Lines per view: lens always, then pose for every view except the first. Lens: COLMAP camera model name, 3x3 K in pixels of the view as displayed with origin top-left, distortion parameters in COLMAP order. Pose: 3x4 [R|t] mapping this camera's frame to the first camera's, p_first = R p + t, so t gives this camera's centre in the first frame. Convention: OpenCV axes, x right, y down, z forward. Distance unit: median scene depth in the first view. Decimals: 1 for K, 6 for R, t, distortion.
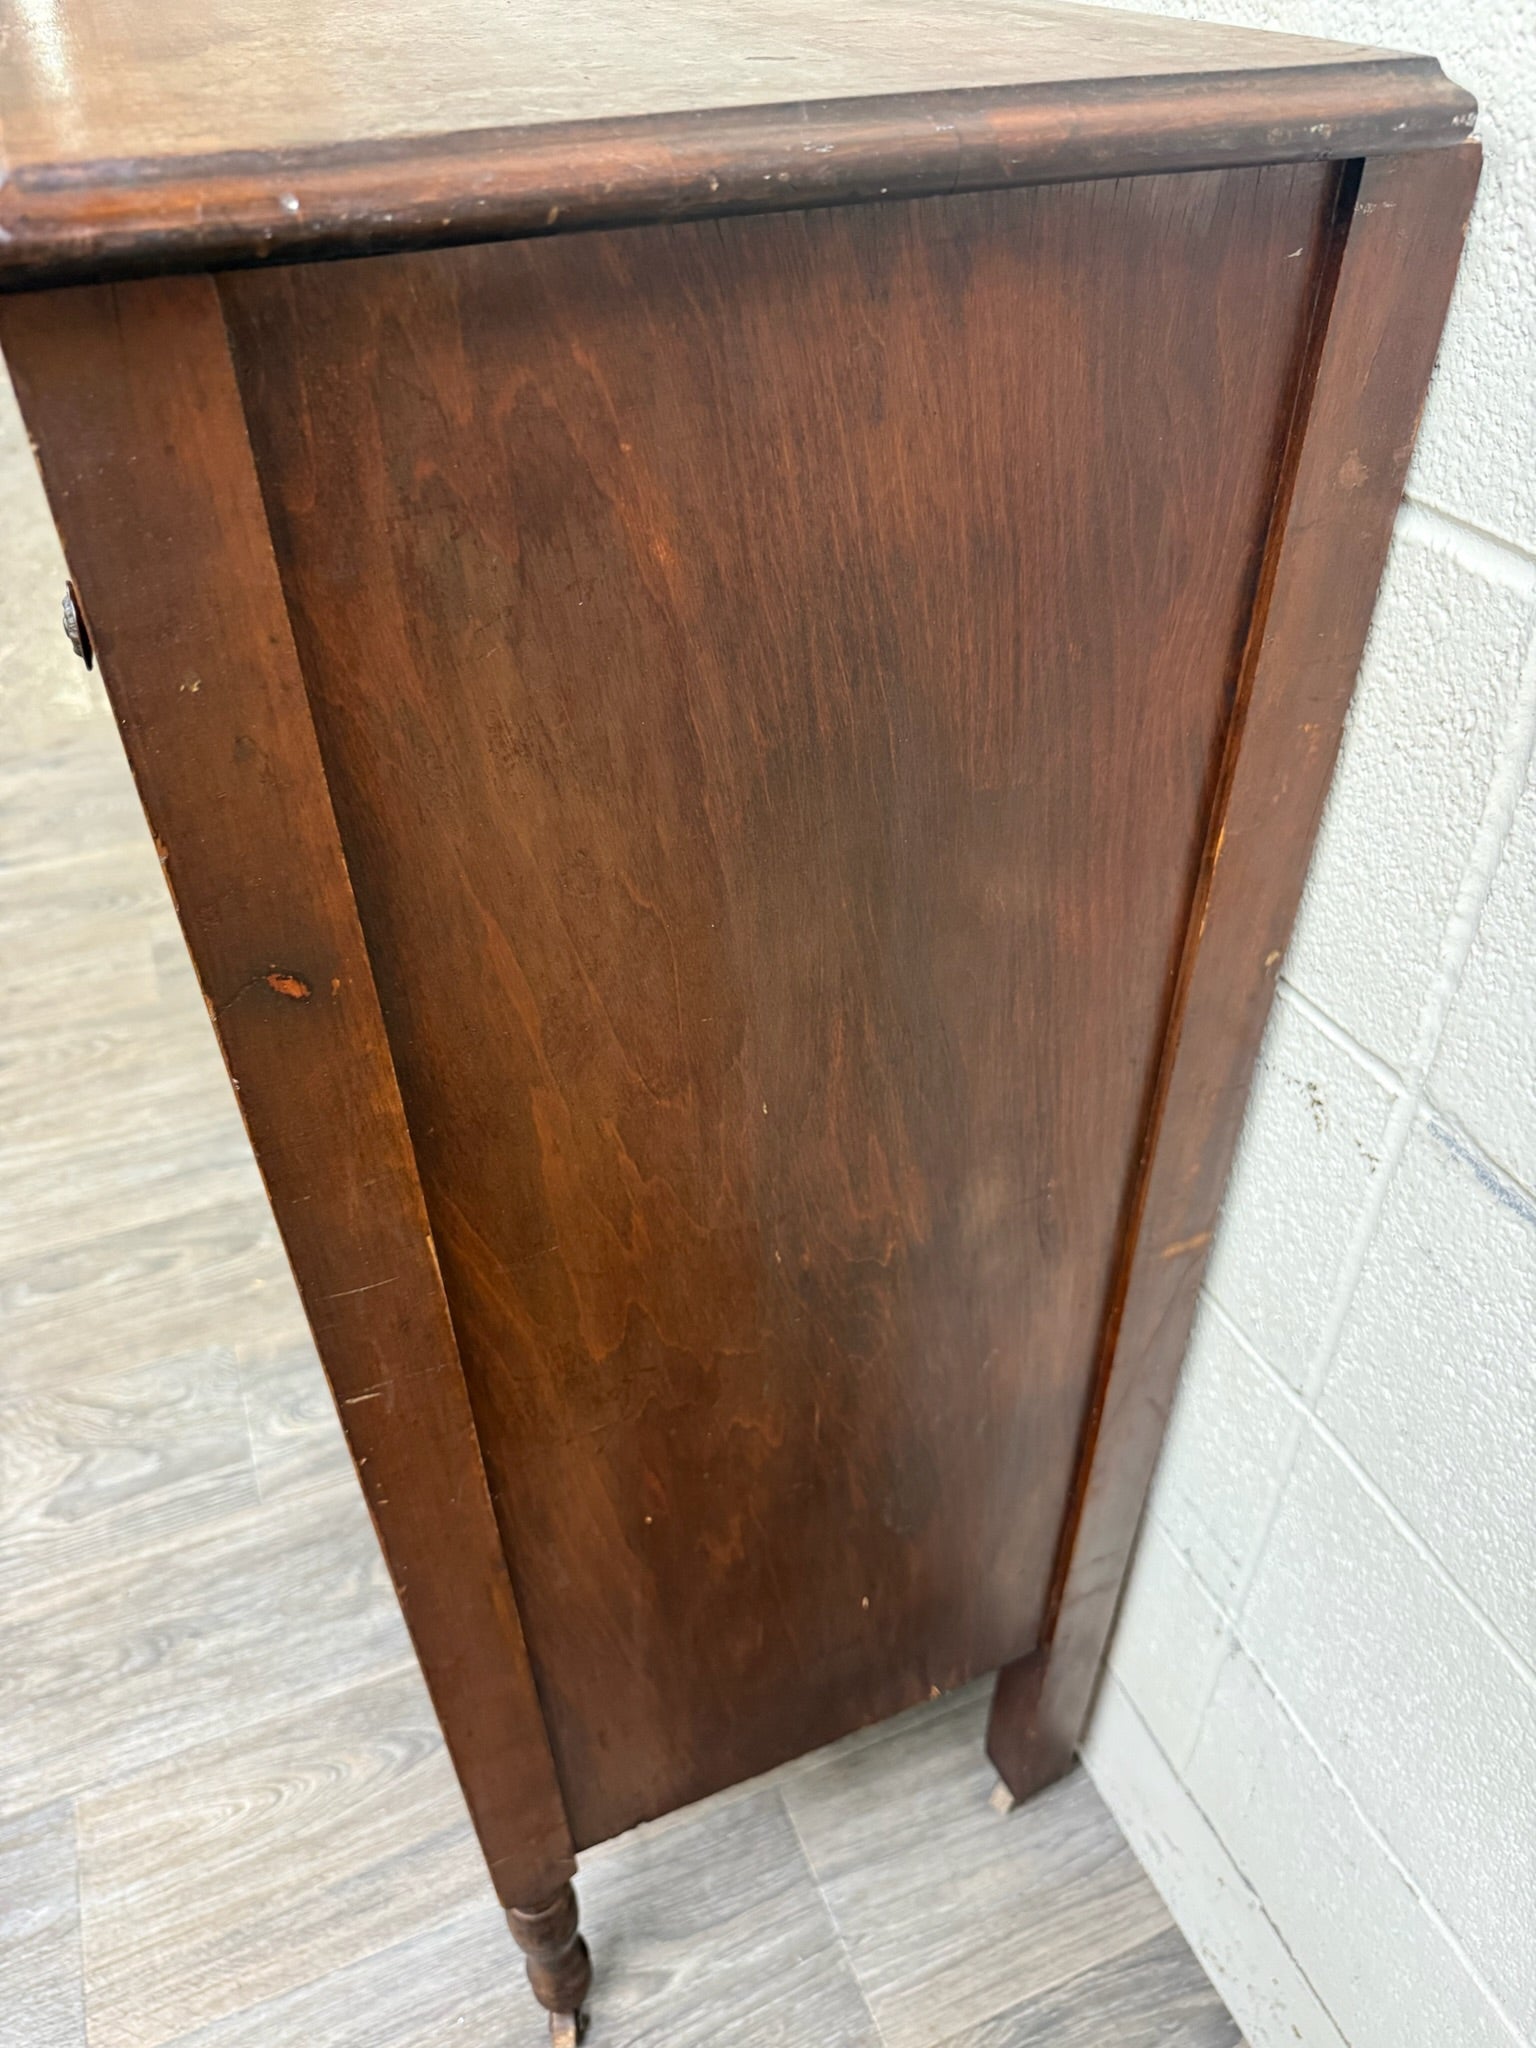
lens RADIAL K [[1495.9, 0, 760.1], [0, 1495.9, 1025.9], [0, 0, 1]] dist [-0.011824, -0.007816]
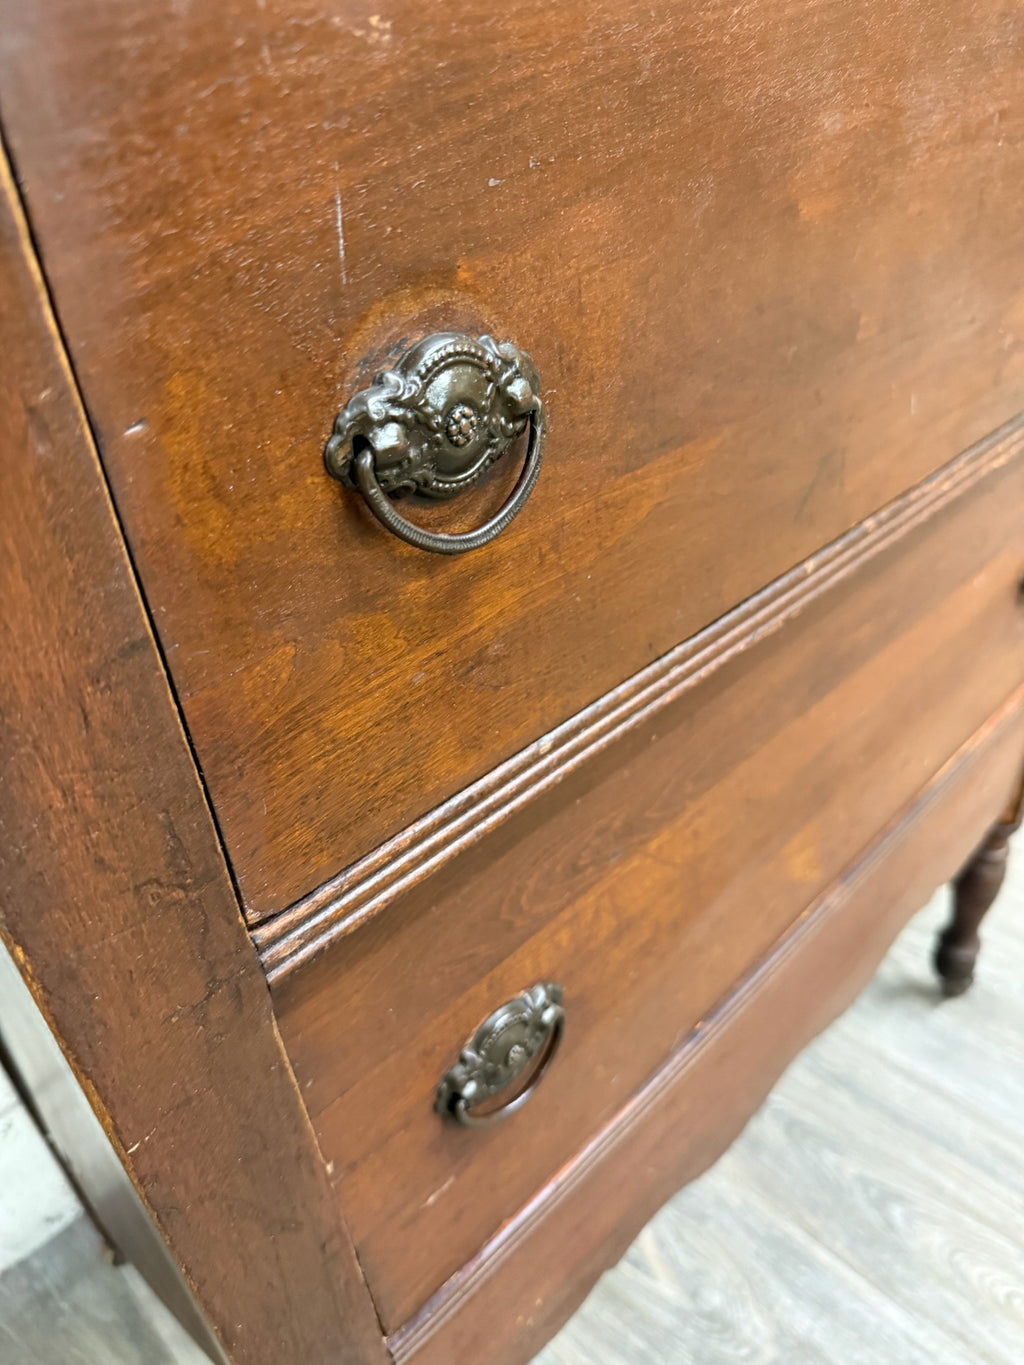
lens RADIAL K [[997.0, 0, 524.2], [0, 997.0, 699.6], [0, 0, 1]] dist [-0.011824, -0.007816]
pose [[-0.371740, -0.507569, 0.777292, -0.474329], [0.643504, 0.462605, 0.609836, -0.245649], [-0.669113, 0.726891, 0.154654, 0.769789]]
